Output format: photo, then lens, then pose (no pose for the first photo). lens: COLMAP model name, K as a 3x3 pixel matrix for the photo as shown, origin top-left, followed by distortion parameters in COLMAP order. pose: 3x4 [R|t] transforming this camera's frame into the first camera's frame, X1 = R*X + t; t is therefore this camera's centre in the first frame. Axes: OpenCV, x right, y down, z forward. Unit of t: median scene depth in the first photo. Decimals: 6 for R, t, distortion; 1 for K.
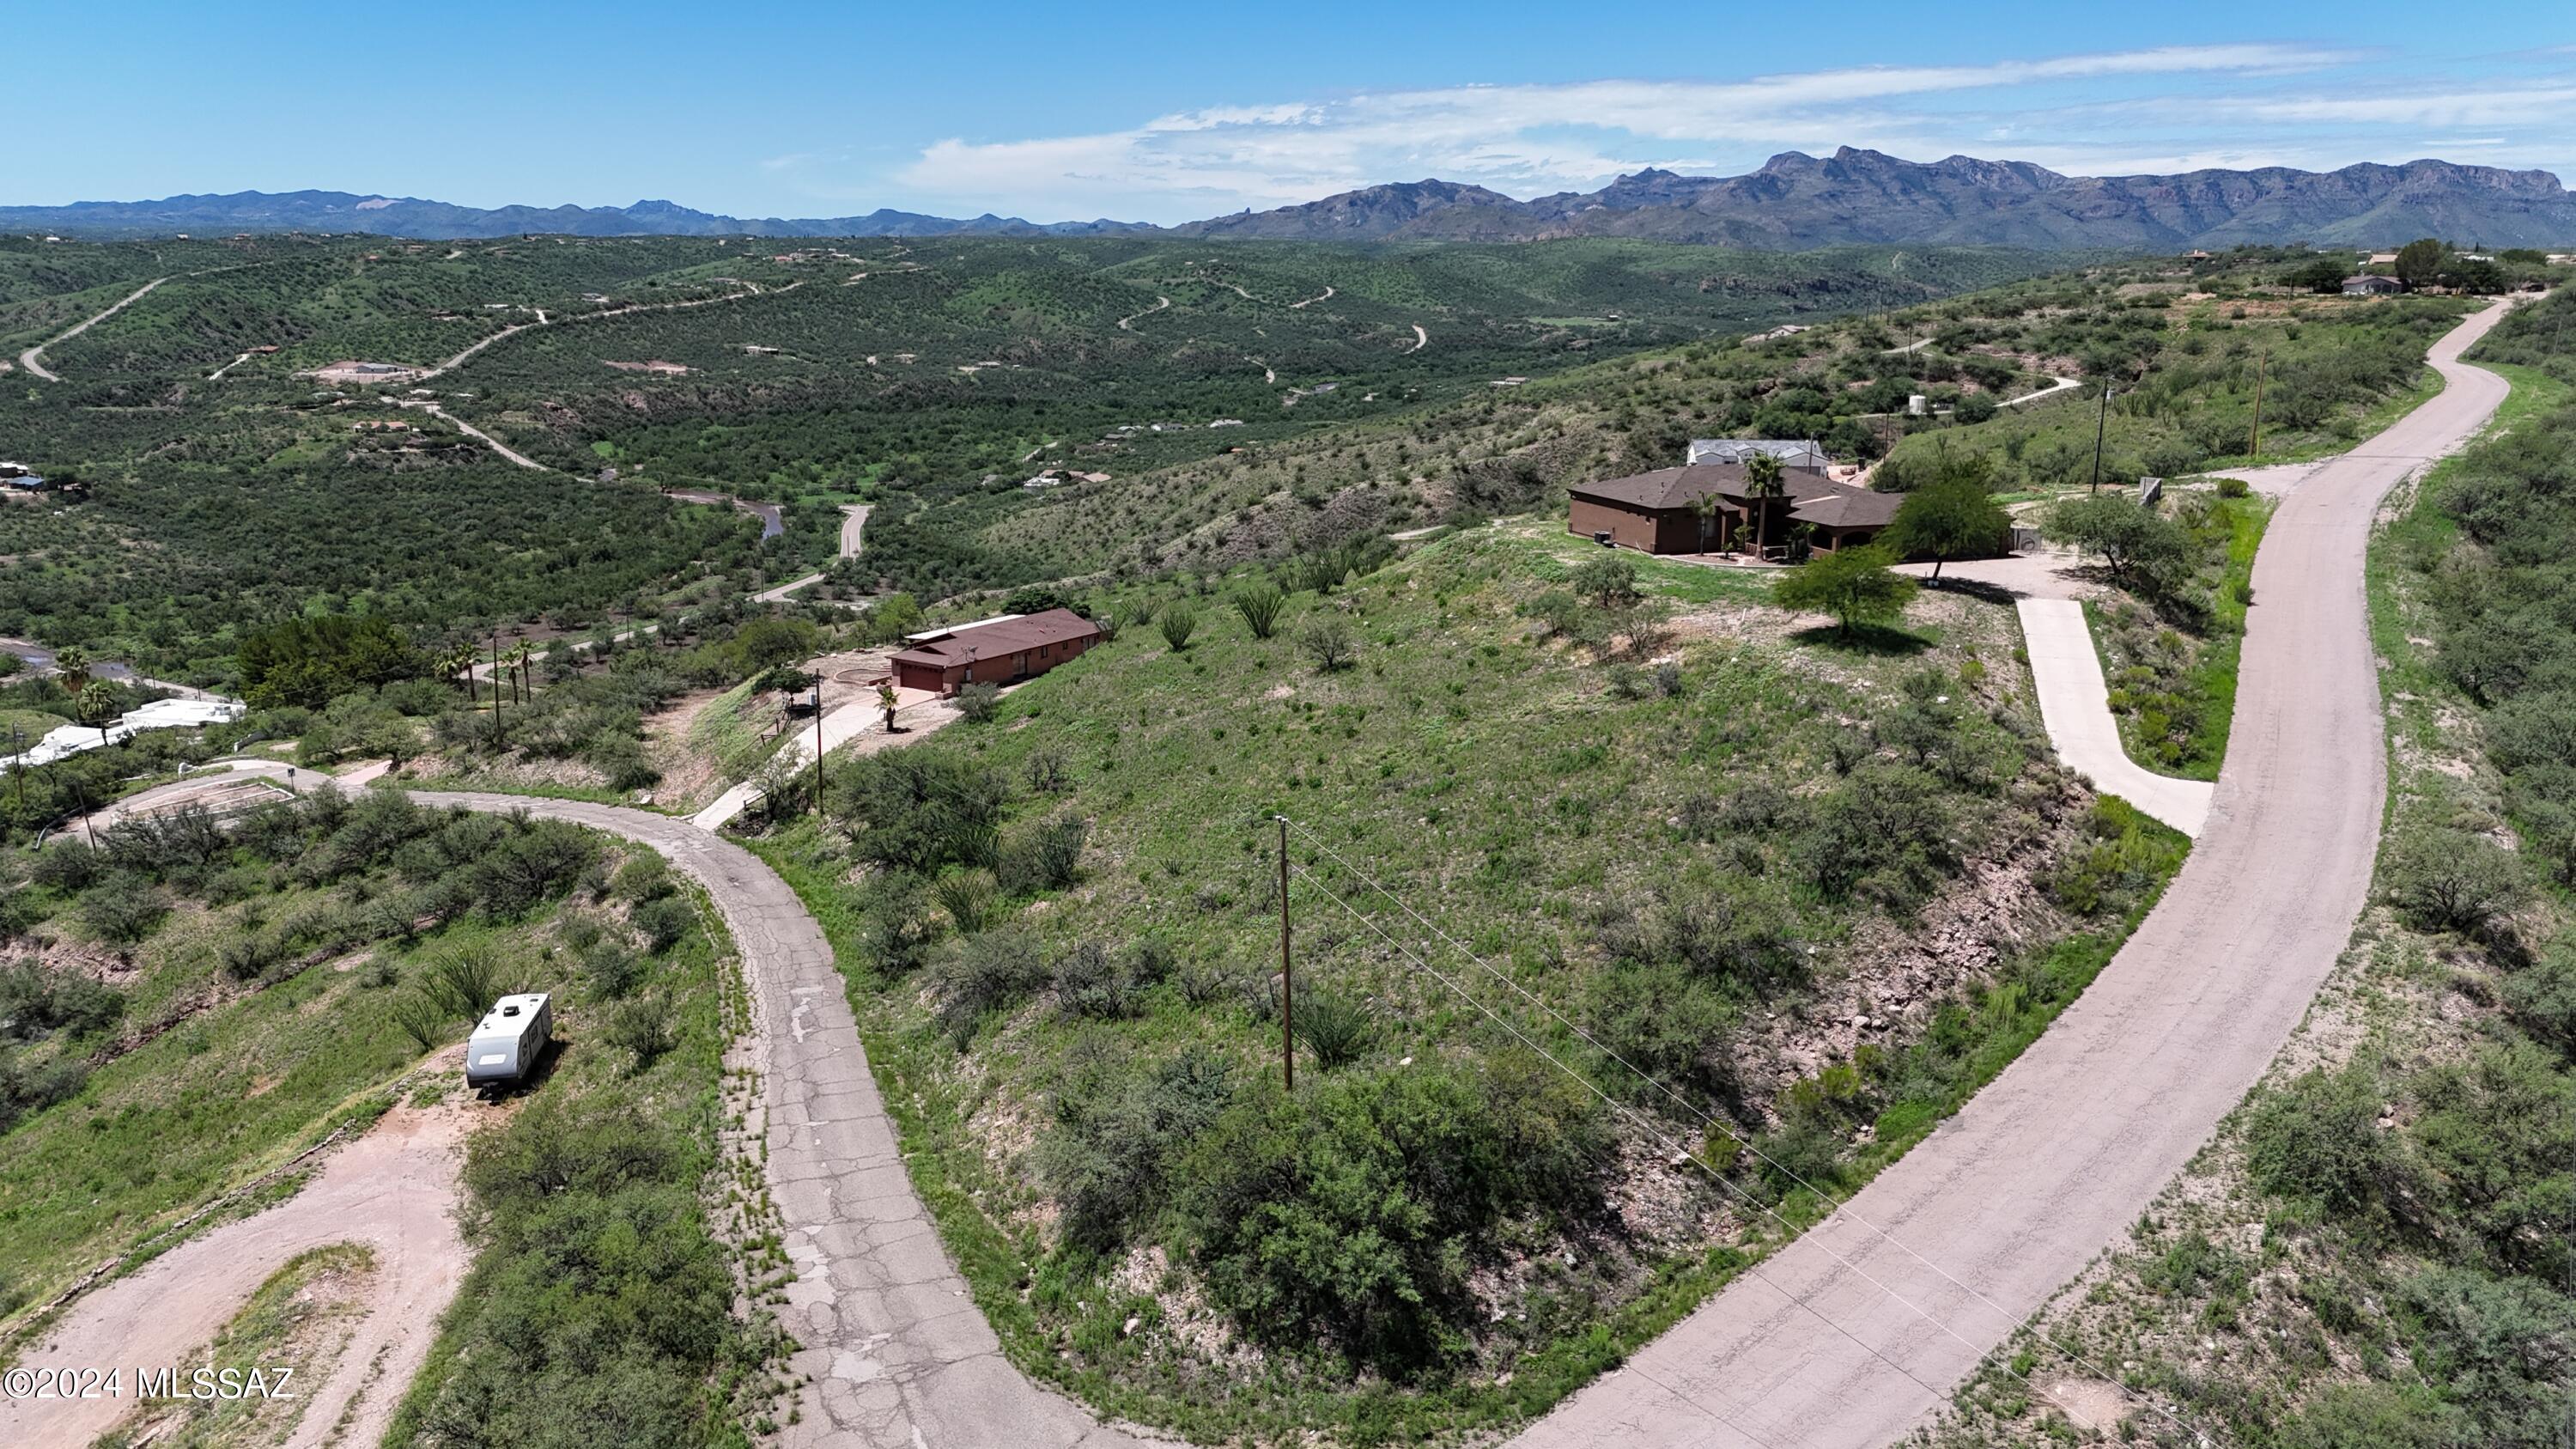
lens RADIAL K [[1868.3, 0, 1292.2], [0, 1868.3, 769.6], [0, 0, 1]] dist [0.087341, -0.088462]
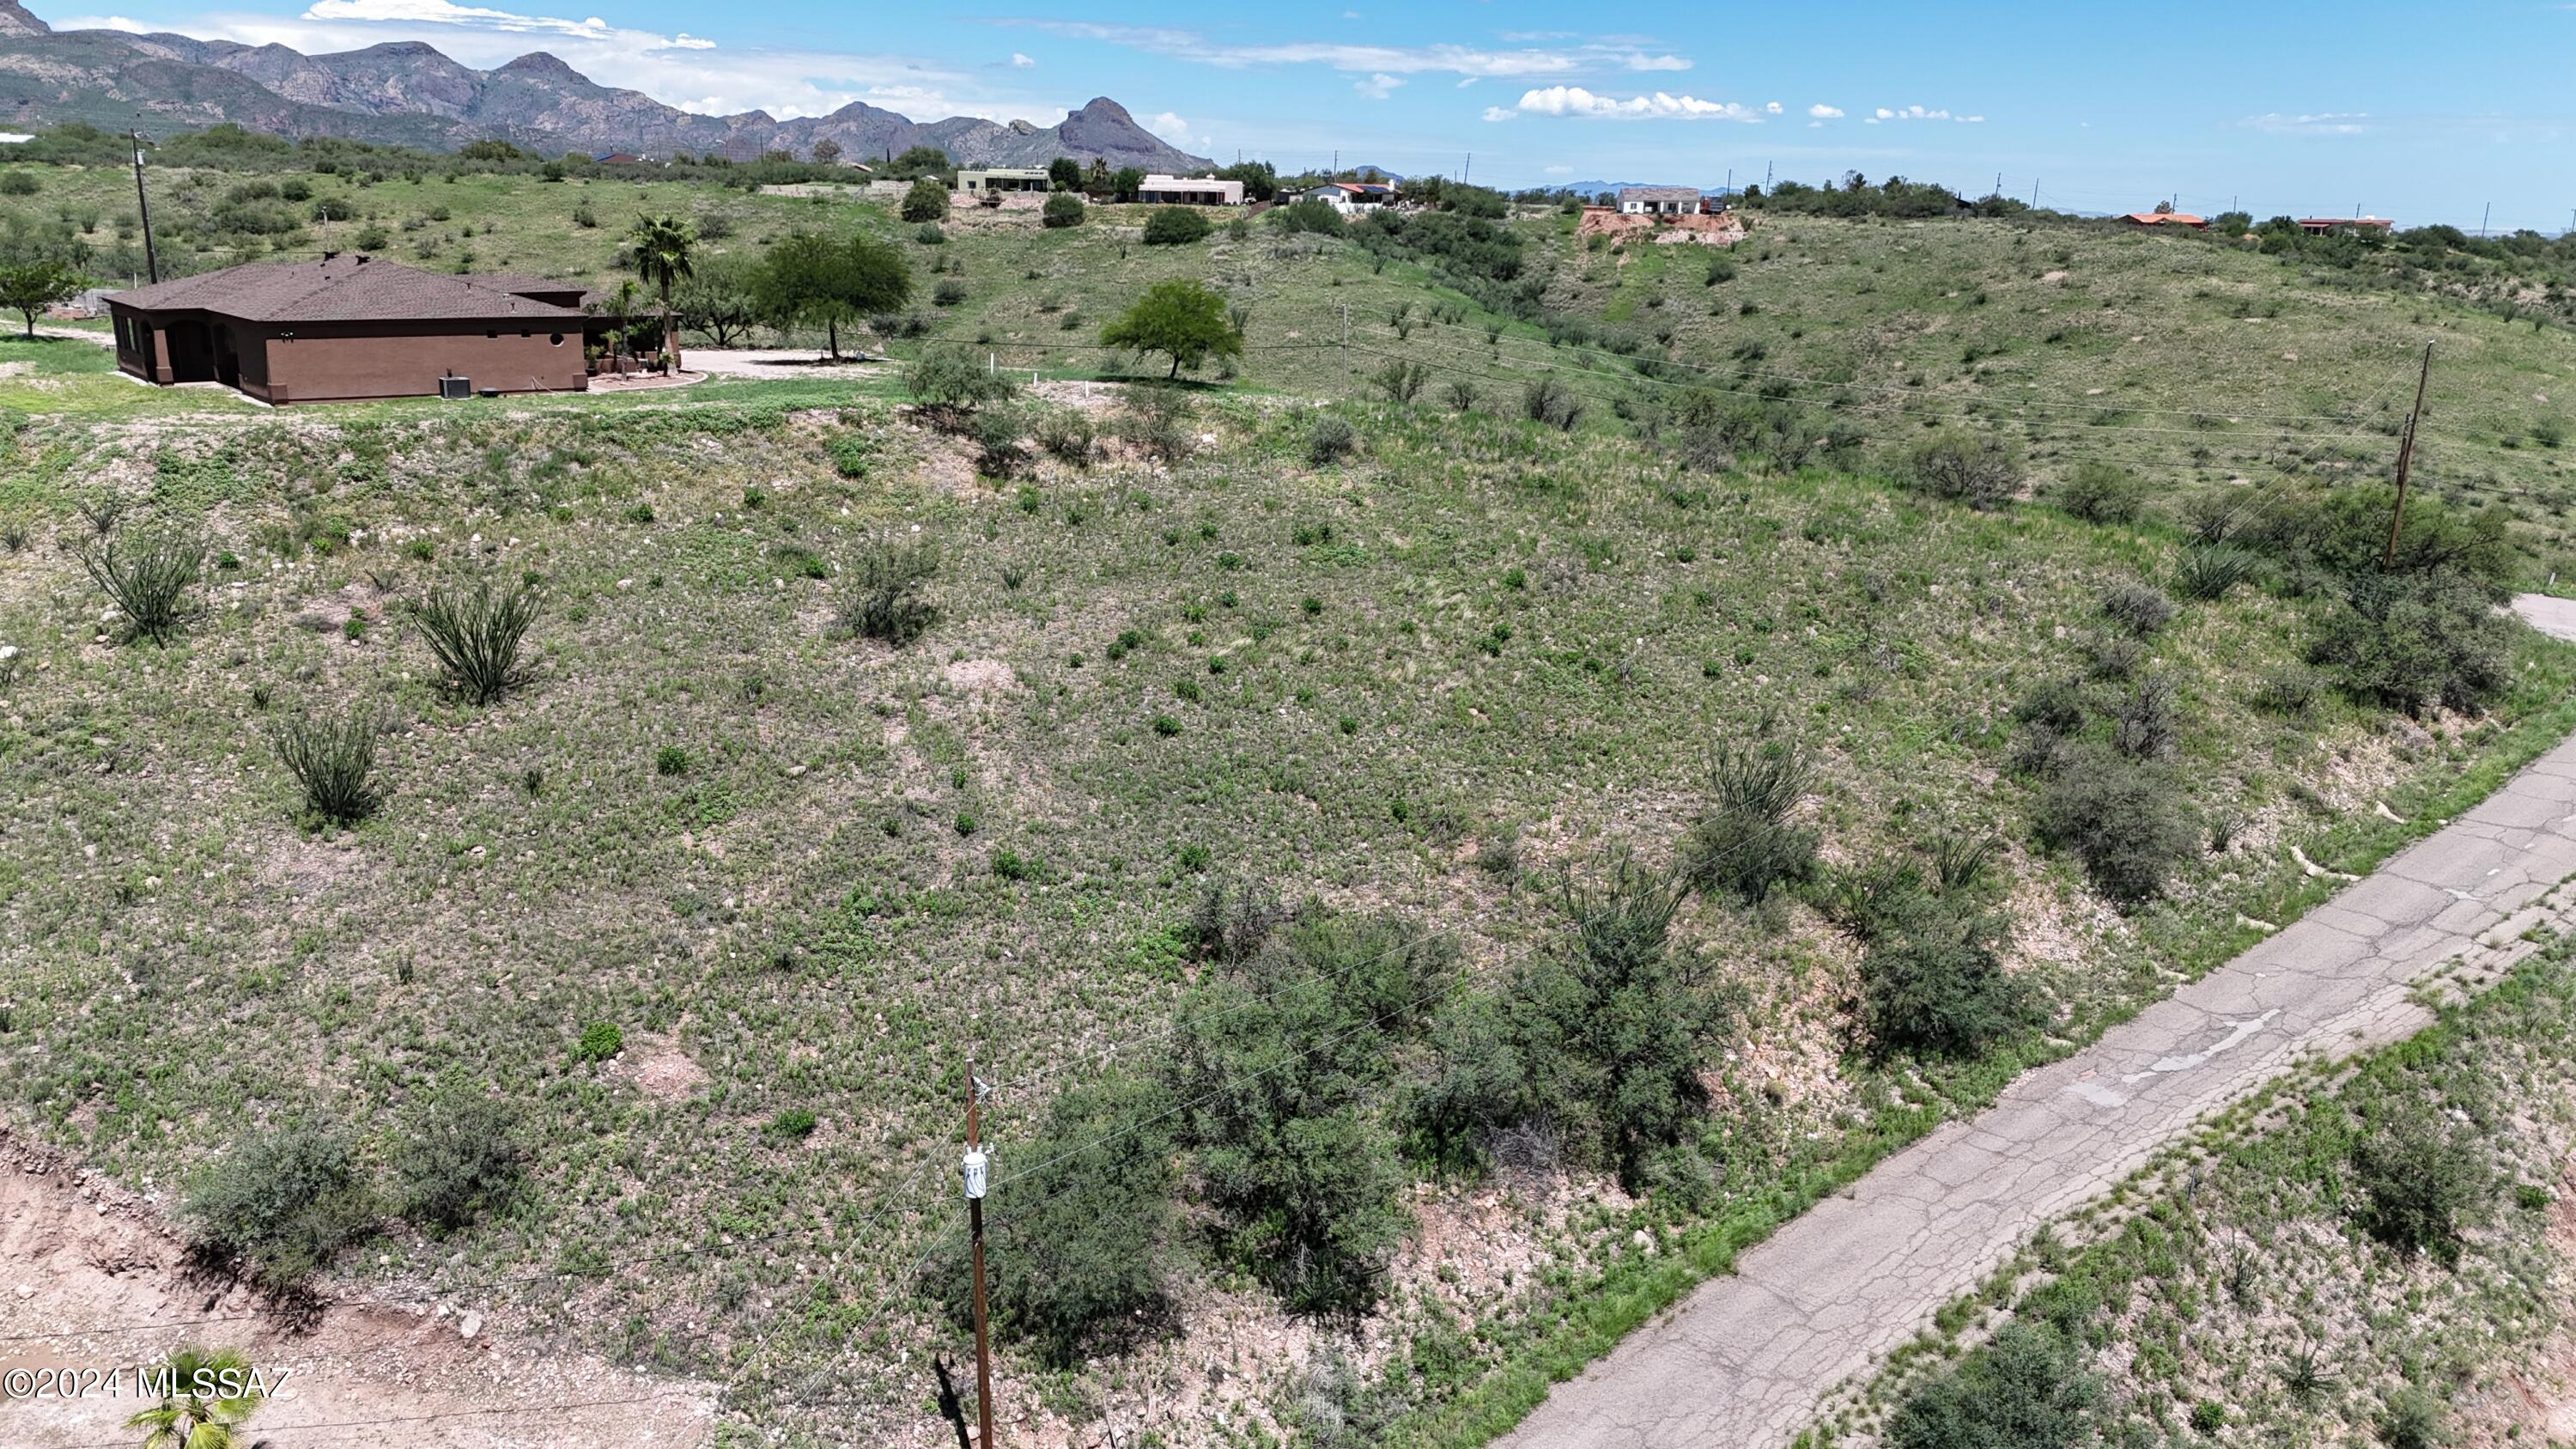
lens RADIAL K [[1876.3, 0, 1288.2], [0, 1876.3, 738.9], [0, 0, 1]] dist [0.080552, -0.076210]
pose [[-0.323474, -0.273700, 0.905789, -0.129348], [0.225592, 0.907344, 0.354733, -0.047429], [-0.918952, 0.319085, -0.231757, 0.251793]]
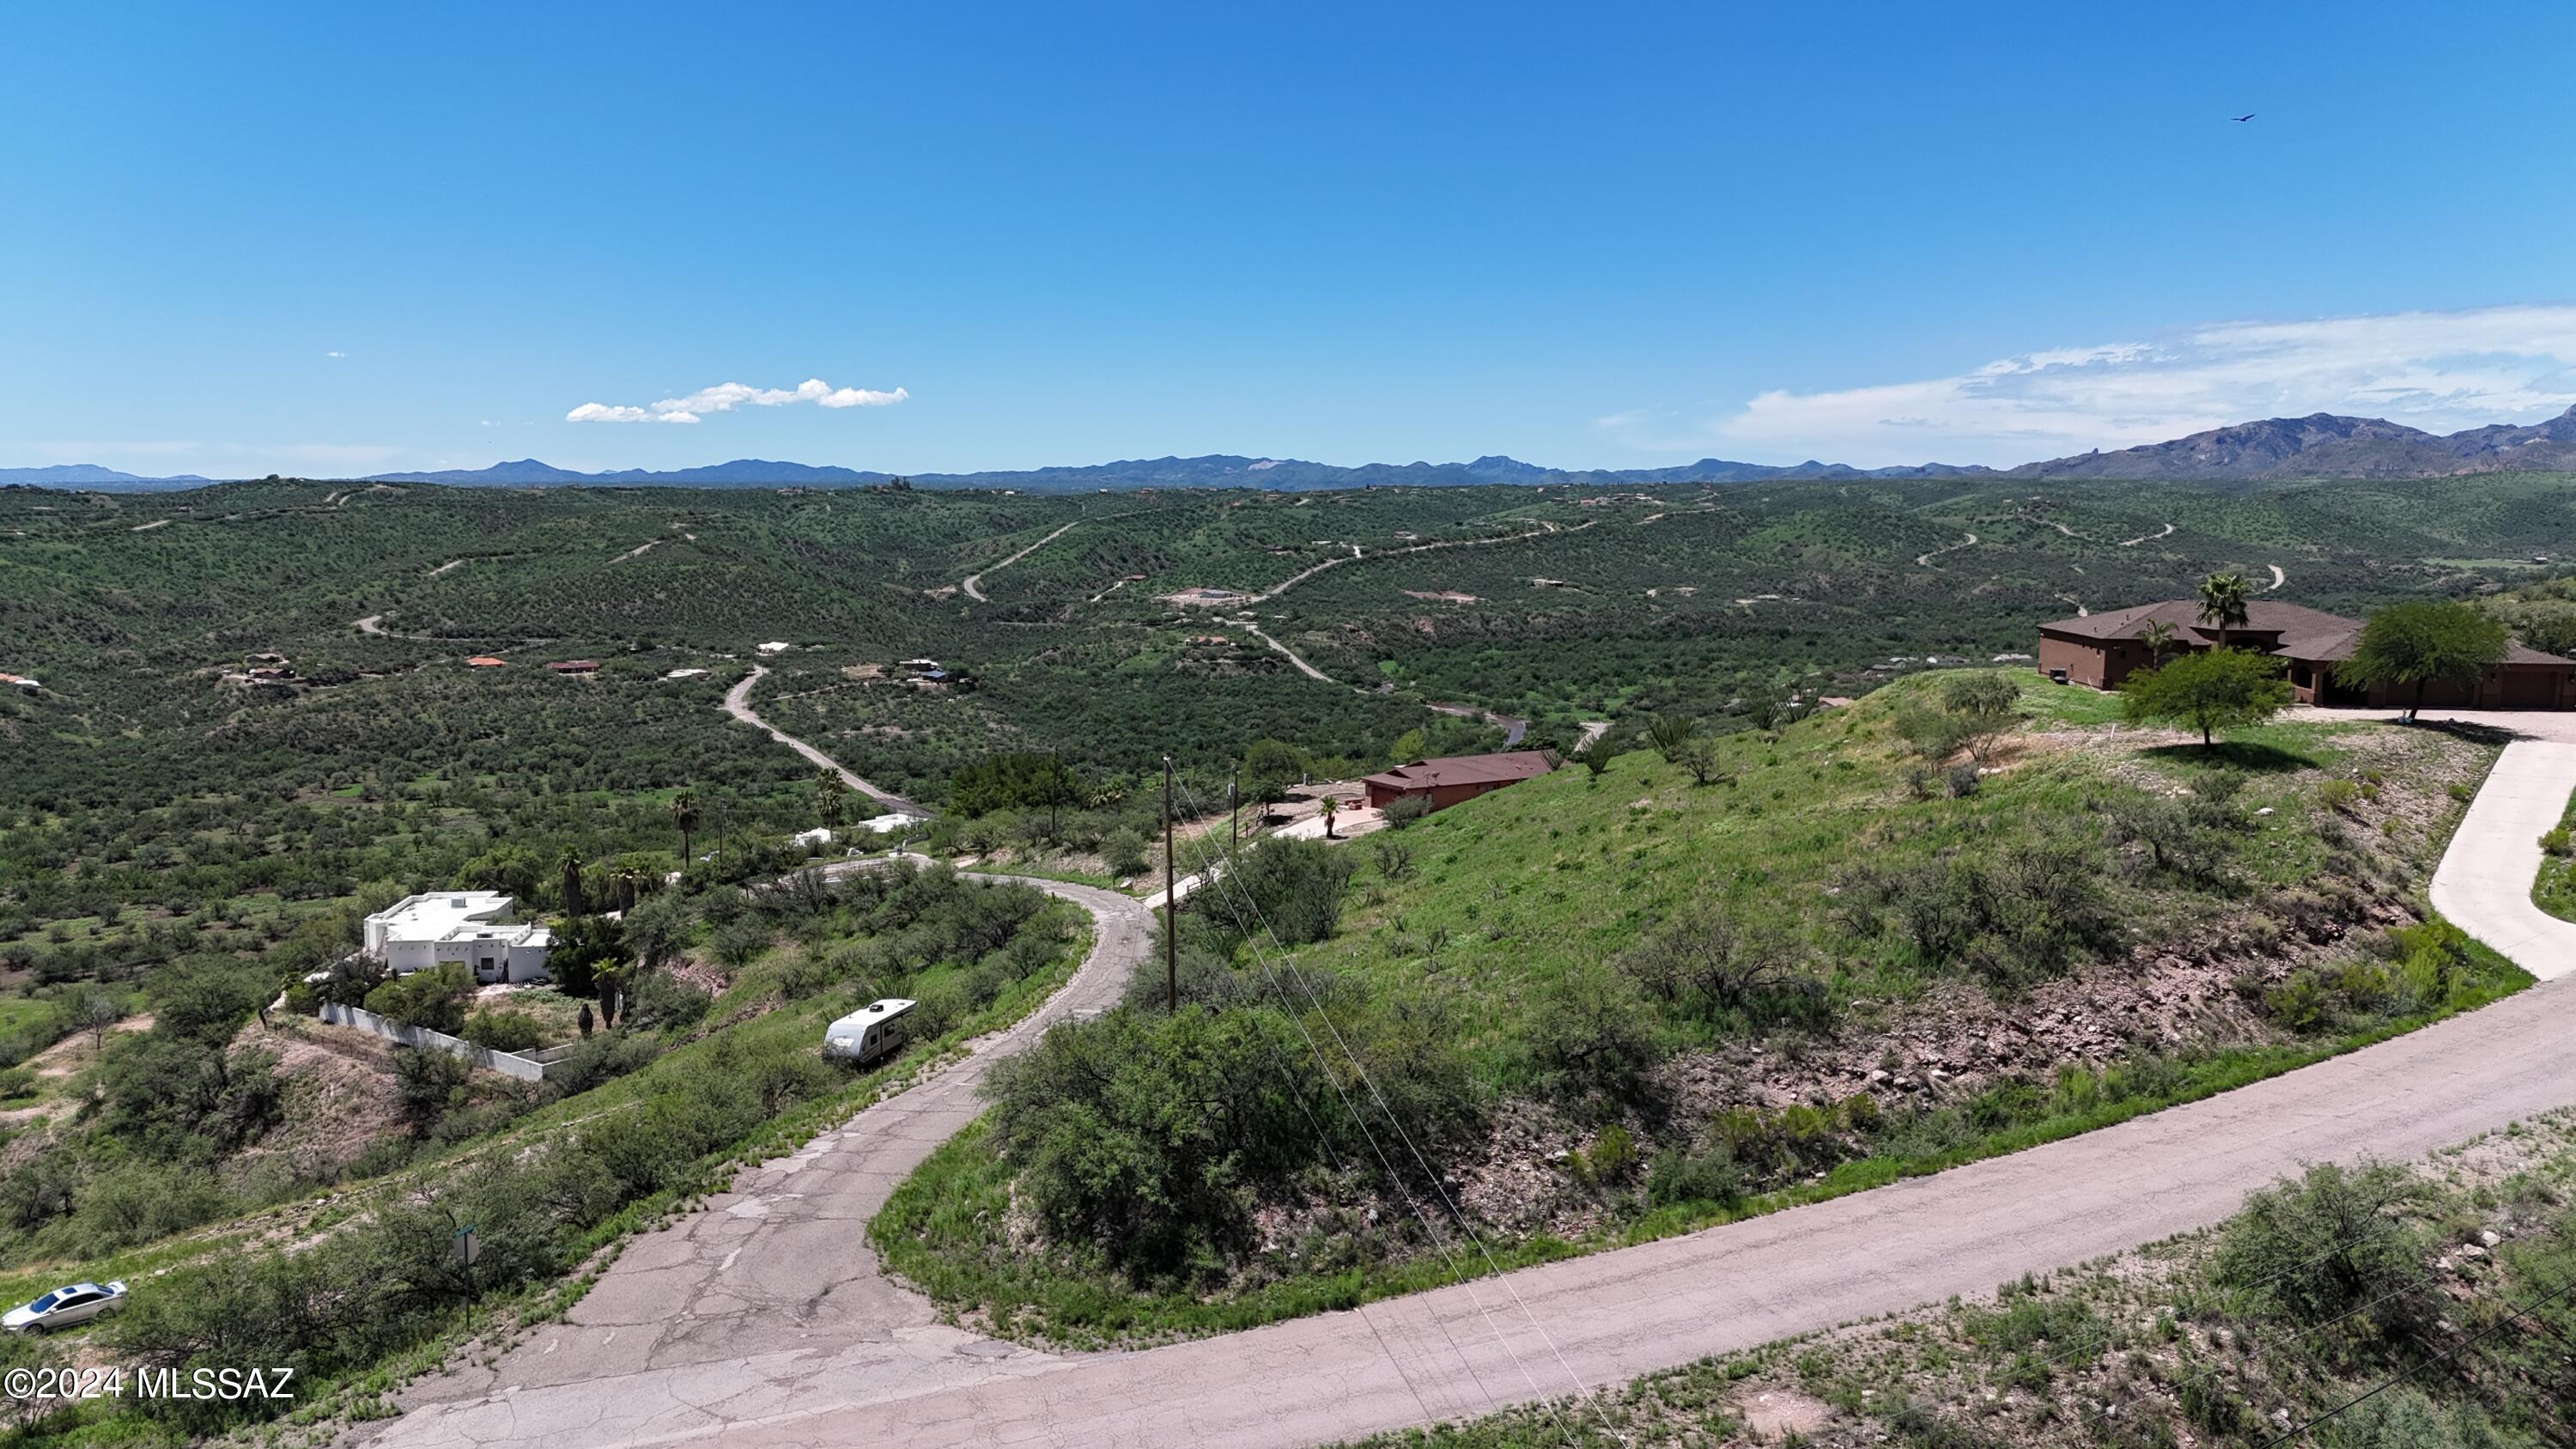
lens RADIAL K [[1868.3, 0, 1292.2], [0, 1868.3, 769.6], [0, 0, 1]] dist [0.087341, -0.088462]
pose [[0.913303, 0.052986, -0.403820, 0.053923], [-0.103060, 0.989299, -0.103278, 0.014848], [0.394027, 0.135942, 0.908990, 0.006771]]
